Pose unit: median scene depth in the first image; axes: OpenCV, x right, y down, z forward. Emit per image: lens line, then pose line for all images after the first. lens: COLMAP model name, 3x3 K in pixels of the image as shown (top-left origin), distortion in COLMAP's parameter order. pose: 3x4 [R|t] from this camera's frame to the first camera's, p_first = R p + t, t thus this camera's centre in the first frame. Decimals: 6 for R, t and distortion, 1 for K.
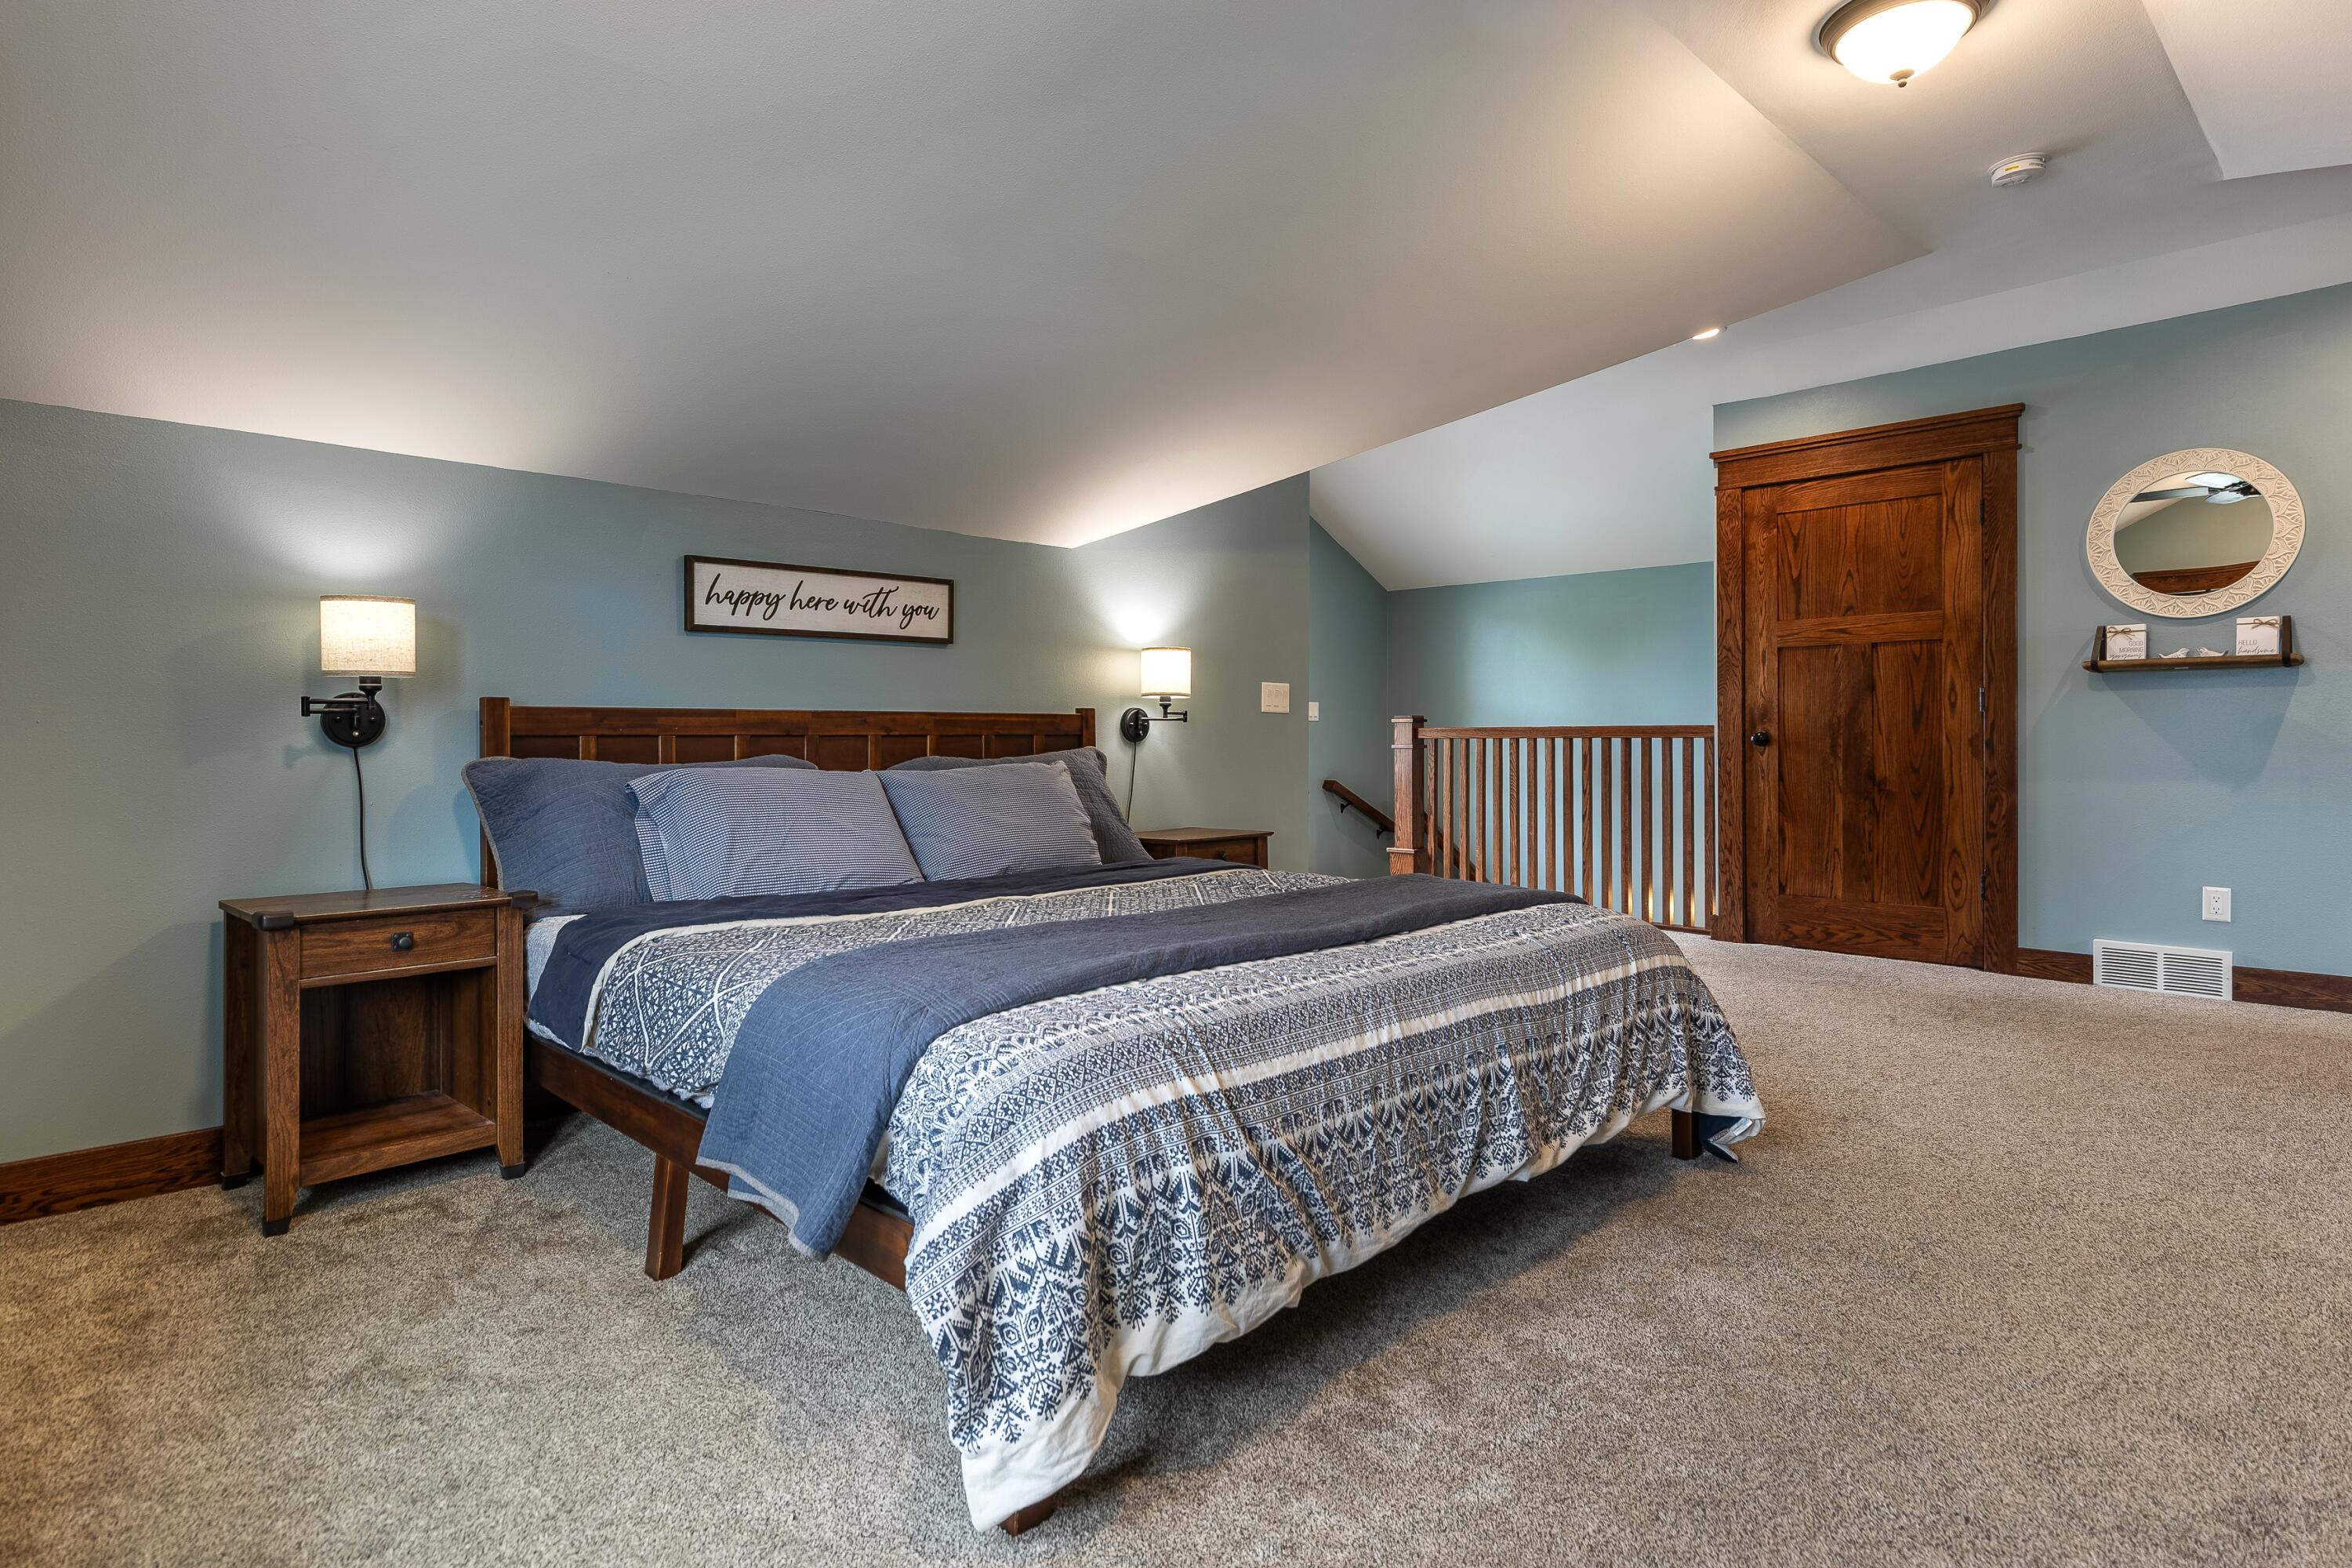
lens RADIAL K [[1243.9, 0, 1176.2], [0, 1243.9, 729.2], [0, 0, 1]] dist [-0.000236, 0.000488]
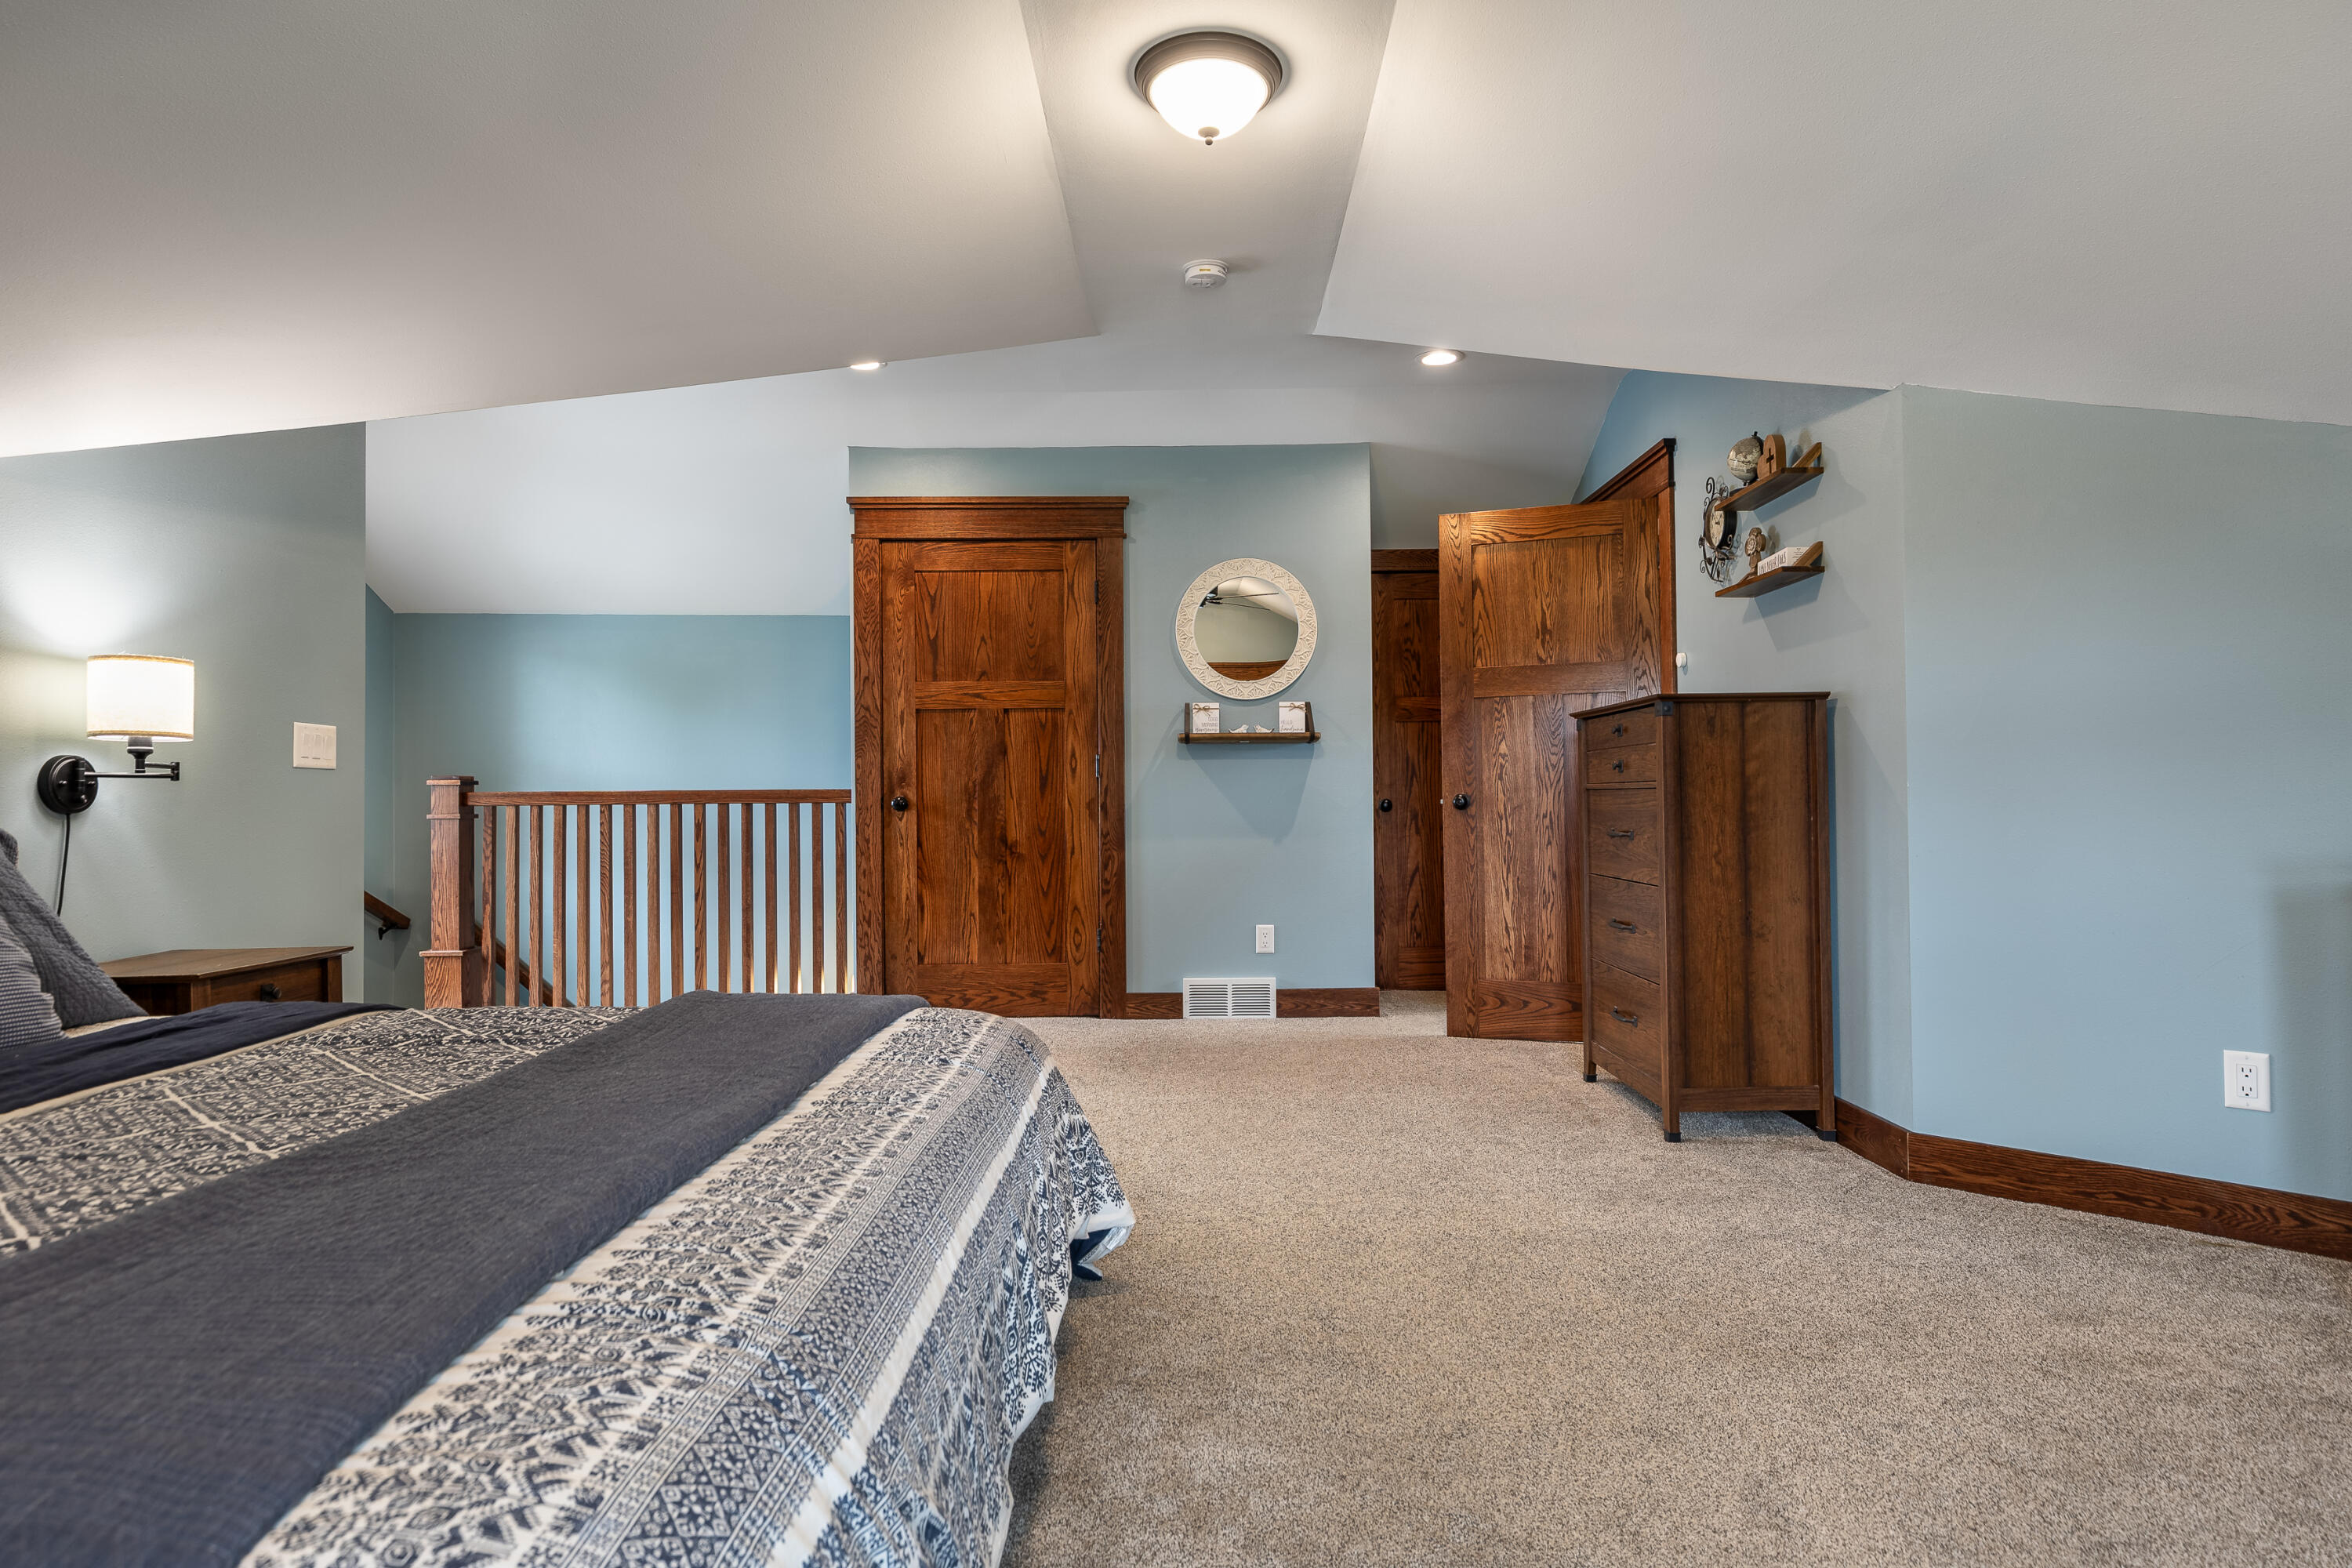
lens RADIAL K [[1269.1, 0, 1176.0], [0, 1269.1, 784.0], [0, 0, 1]] dist [0.004384, -0.000927]
pose [[0.693204, 0.006035, 0.720717, -0.091782], [0.000699, 0.999959, -0.009045, 0.001724], [-0.720742, 0.006774, 0.693171, 0.180707]]
